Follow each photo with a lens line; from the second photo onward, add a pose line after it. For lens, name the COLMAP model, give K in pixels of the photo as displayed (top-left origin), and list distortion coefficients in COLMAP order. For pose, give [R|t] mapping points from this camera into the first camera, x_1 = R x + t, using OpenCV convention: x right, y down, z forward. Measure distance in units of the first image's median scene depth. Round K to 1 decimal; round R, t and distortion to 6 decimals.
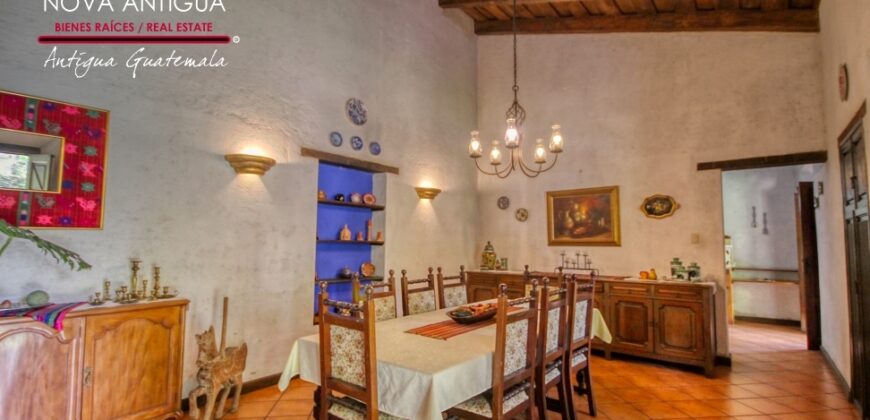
lens RADIAL K [[401.2, 0, 429.7], [0, 401.2, 212.3], [0, 0, 1]] dist [-0.004691, -0.001215]
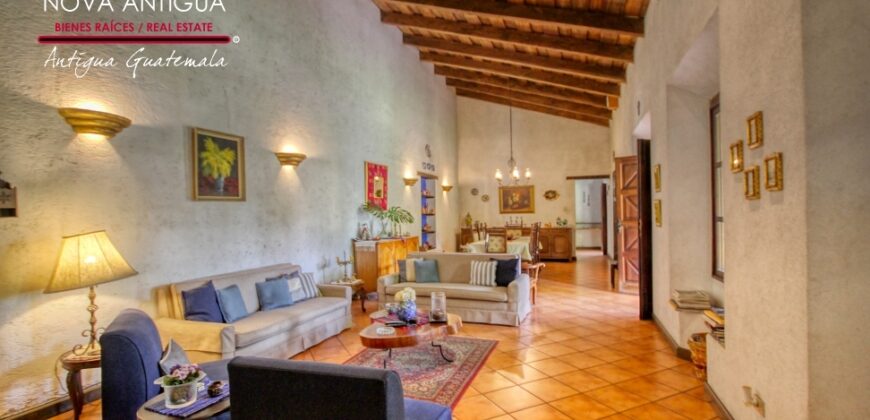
lens RADIAL K [[401.2, 0, 439.5], [0, 401.2, 212.9], [0, 0, 1]] dist [-0.004691, -0.001215]
pose [[0.939446, -0.025943, 0.341715, -0.729533], [0.001921, 0.997513, 0.070451, -0.069009], [-0.342693, -0.065528, 0.937159, -0.835643]]
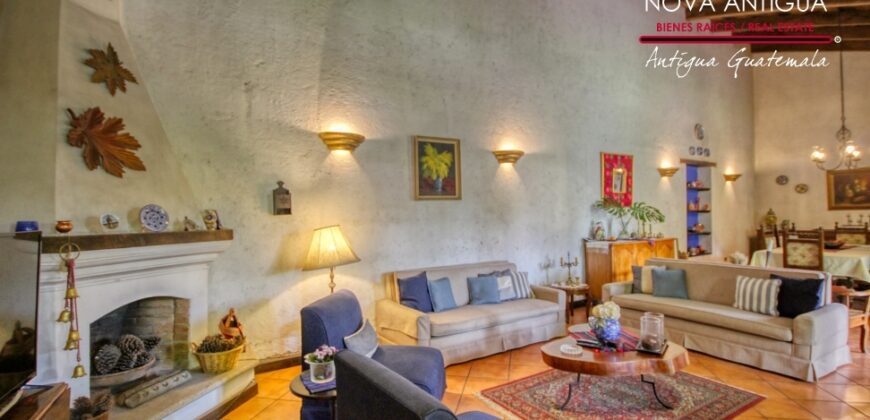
lens RADIAL K [[401.2, 0, 440.4], [0, 401.2, 212.6], [0, 0, 1]] dist [-0.004691, -0.001215]
pose [[0.950522, -0.027921, -0.309401, -0.600189], [0.049003, 0.996960, 0.060575, -0.063346], [0.306769, -0.072740, 0.949000, -0.777881]]
